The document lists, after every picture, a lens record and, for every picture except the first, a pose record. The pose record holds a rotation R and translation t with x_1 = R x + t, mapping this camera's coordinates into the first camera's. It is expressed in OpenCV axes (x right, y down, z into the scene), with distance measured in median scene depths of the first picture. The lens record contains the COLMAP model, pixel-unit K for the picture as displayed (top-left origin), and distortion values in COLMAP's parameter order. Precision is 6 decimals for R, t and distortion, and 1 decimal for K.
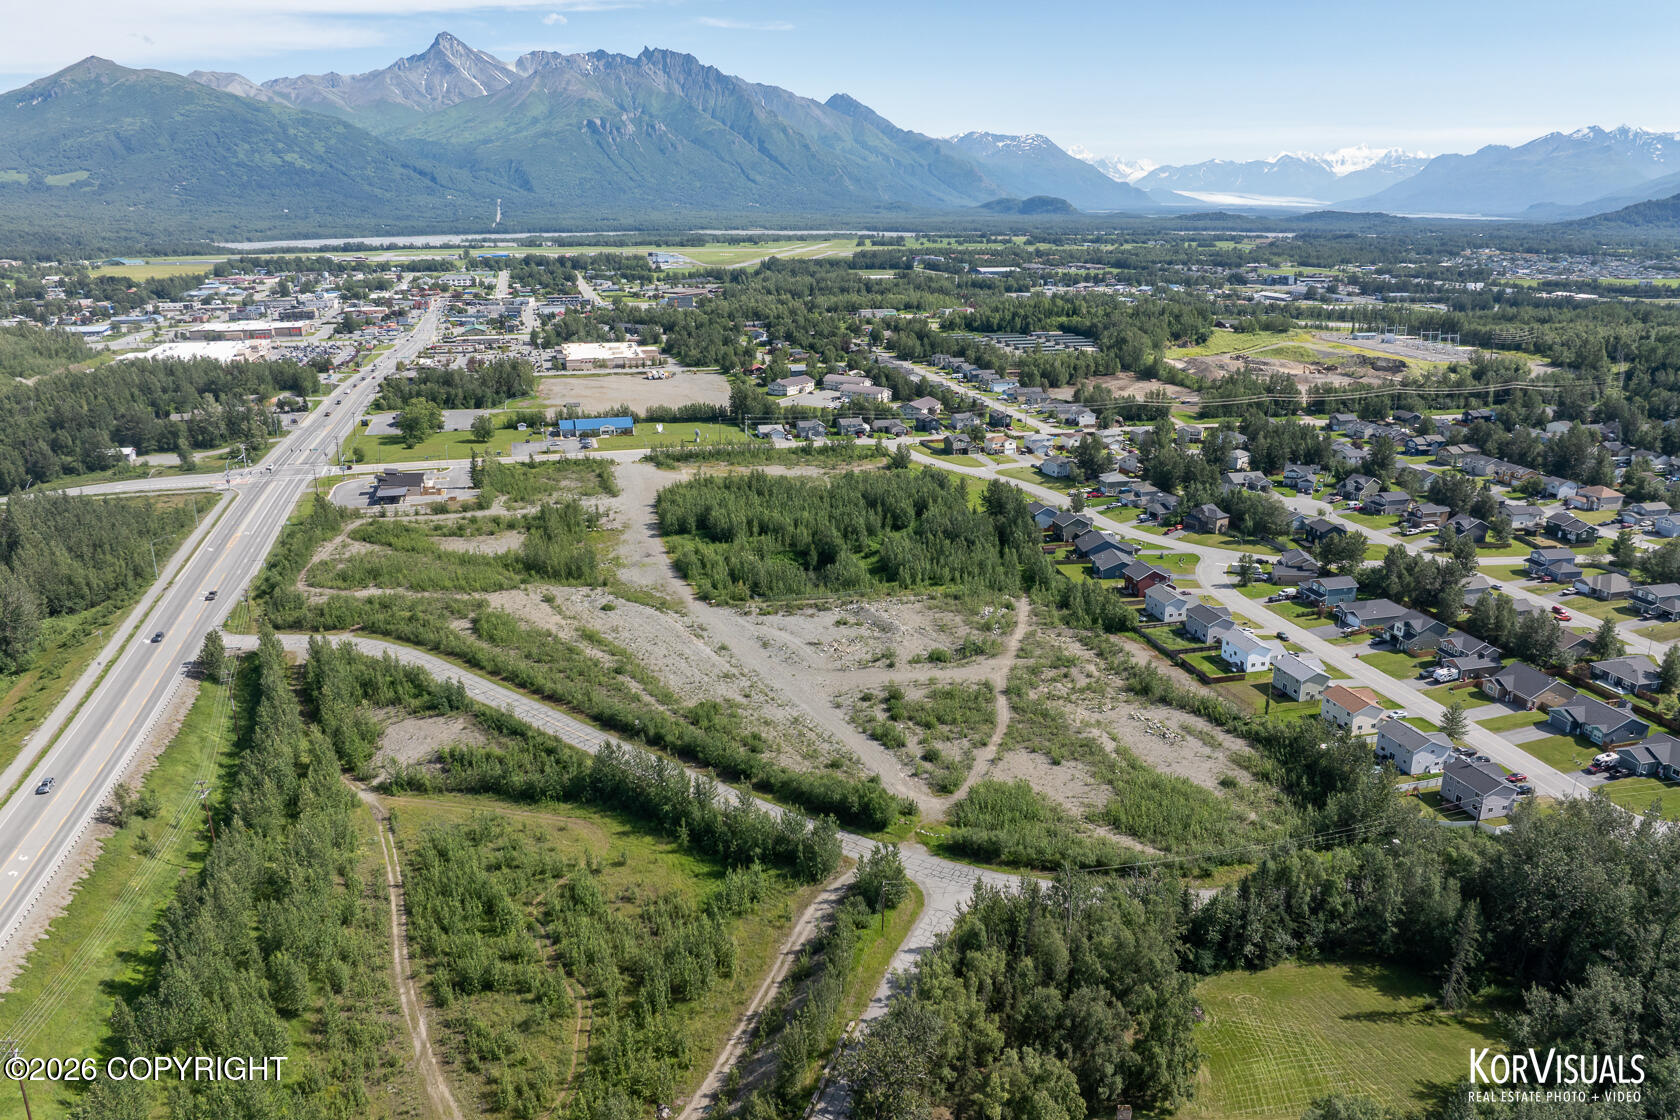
lens RADIAL K [[1181.4, 0, 838.9], [0, 1181.4, 555.3], [0, 0, 1]] dist [-0.028134, -0.019580]
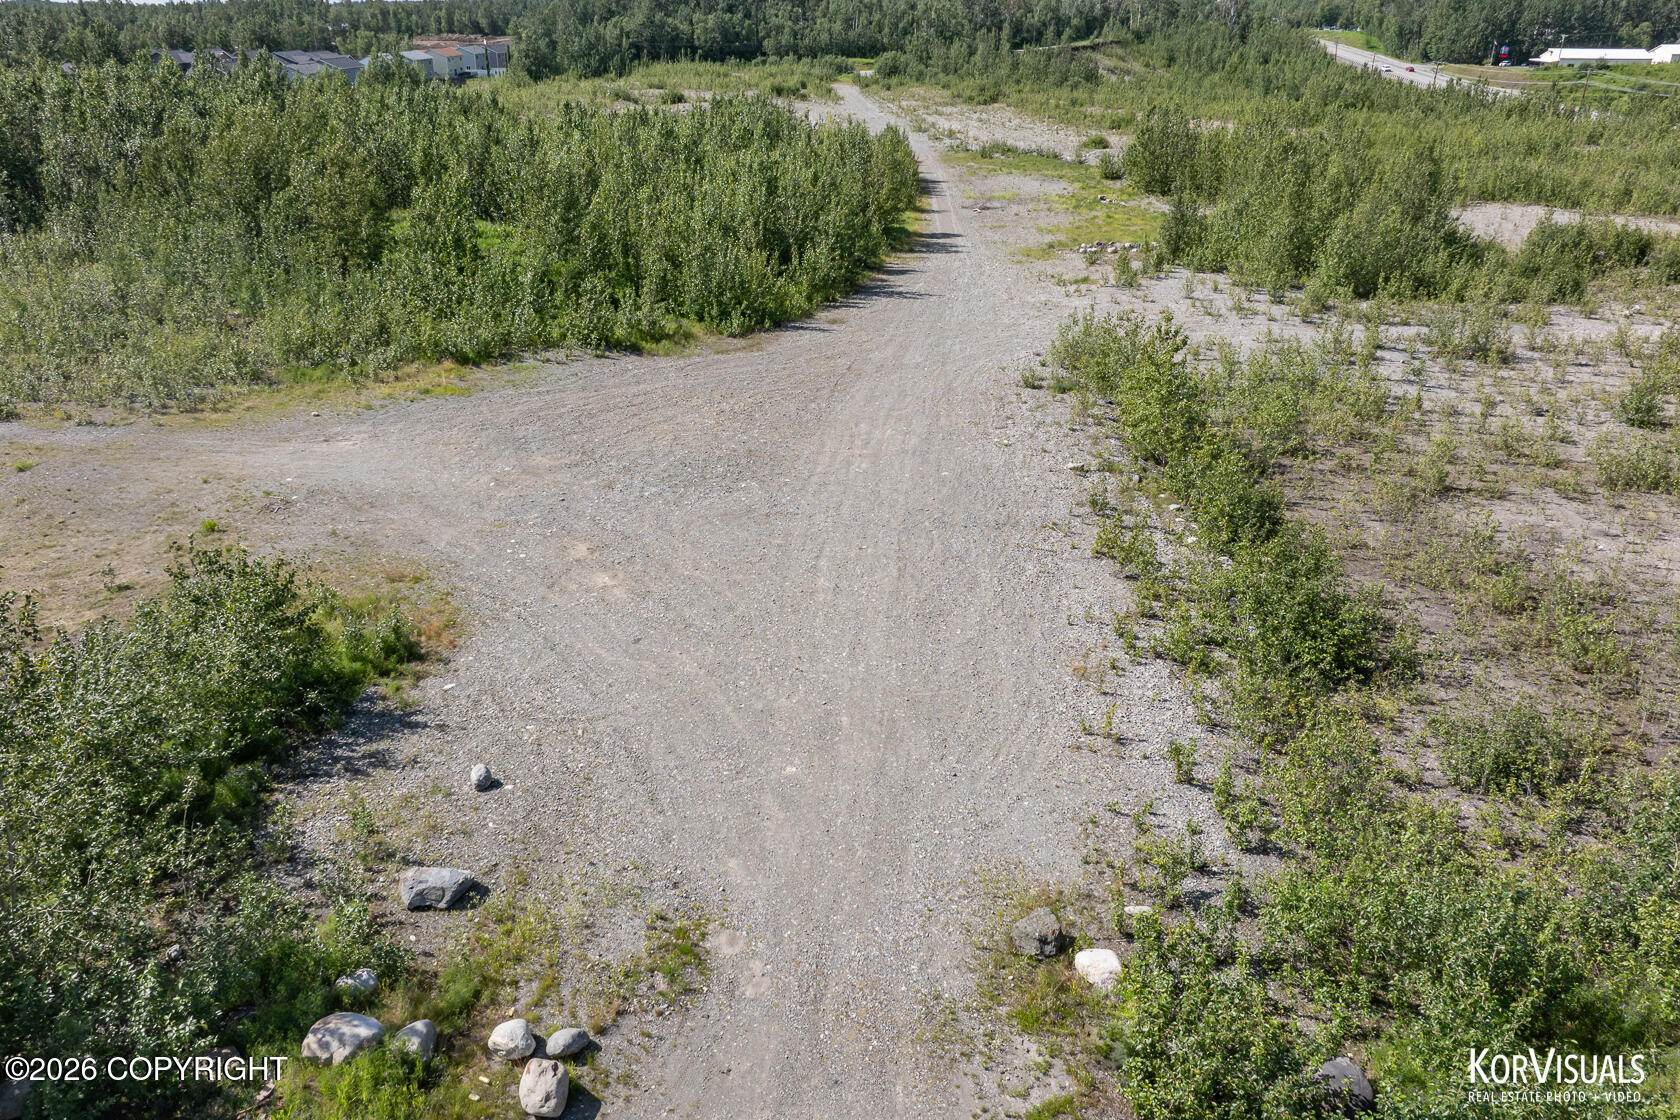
lens RADIAL K [[1180.4, 0, 838.9], [0, 1180.4, 560.6], [0, 0, 1]] dist [-0.038717, 0.002067]
pose [[-0.935305, -0.154849, 0.318161, -0.219011], [0.101369, 0.744212, 0.660206, -0.131689], [-0.339012, 0.649746, -0.680368, 1.172185]]
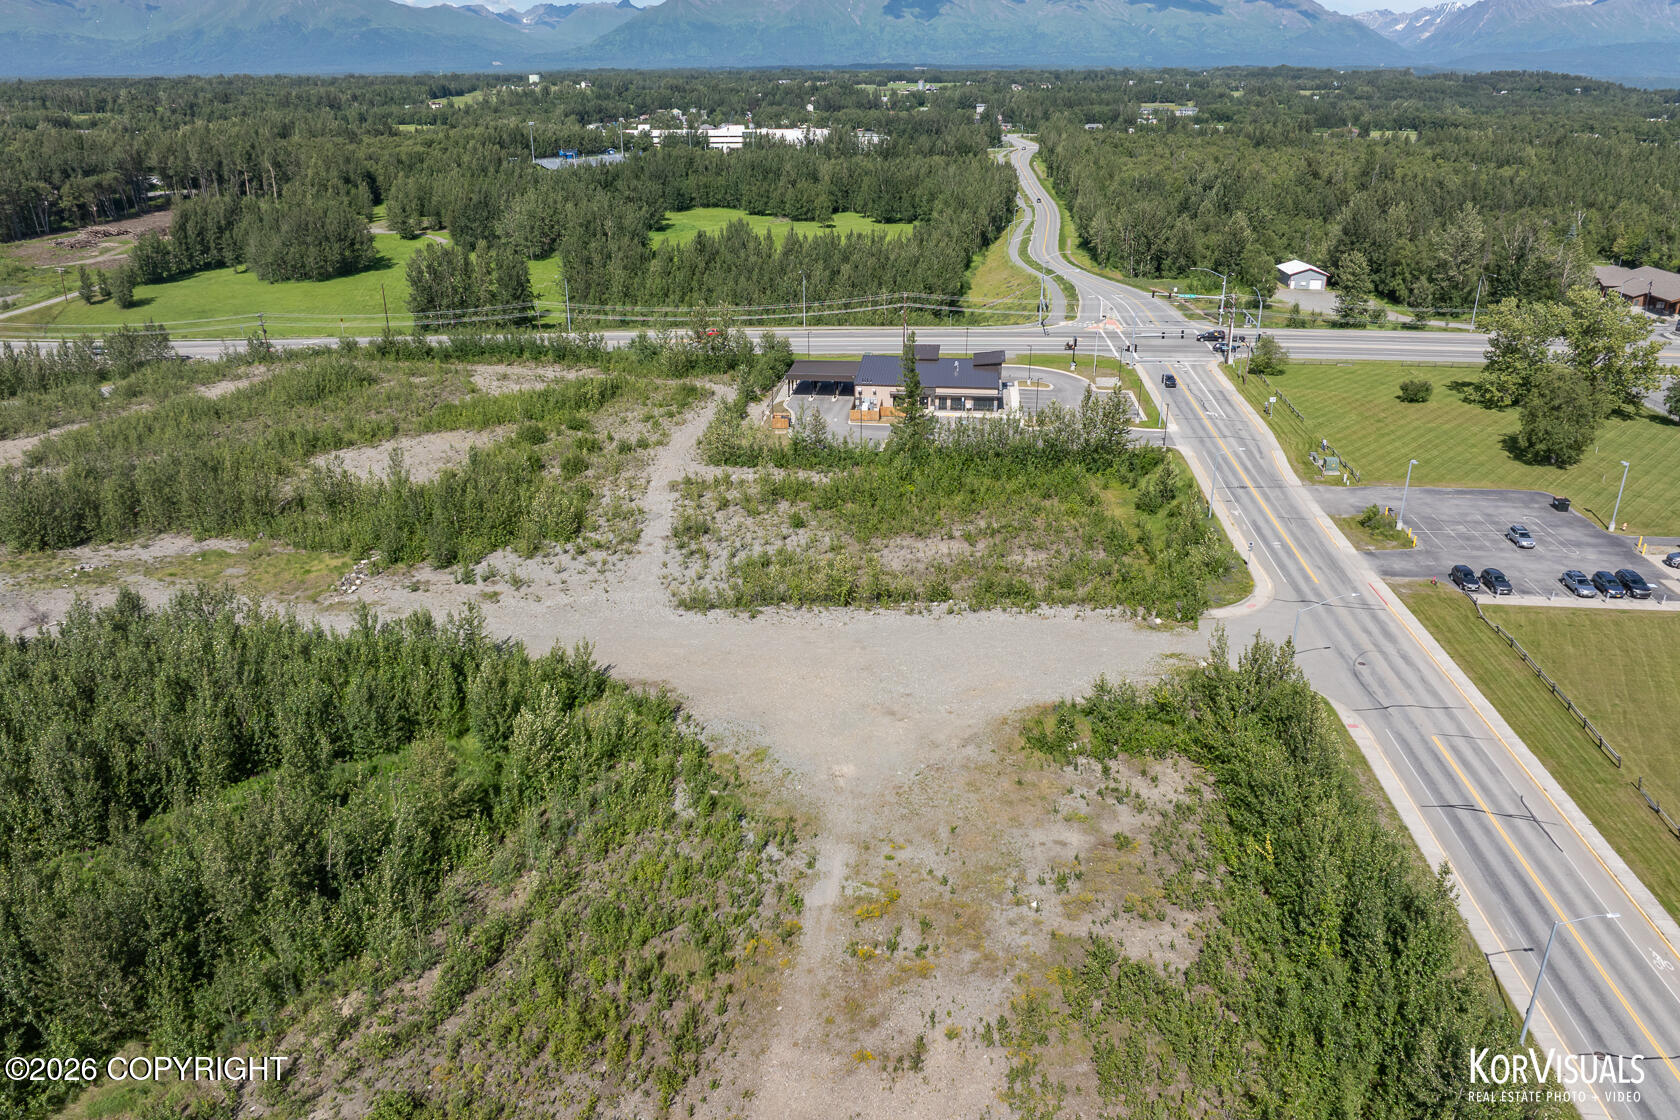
lens RADIAL K [[1180.4, 0, 838.9], [0, 1180.4, 560.6], [0, 0, 1]] dist [-0.038717, 0.002067]
pose [[-0.364558, 0.349316, -0.863178, 0.025999], [-0.272727, 0.846268, 0.457657, -0.198842], [0.890347, 0.402254, -0.213246, 1.135515]]
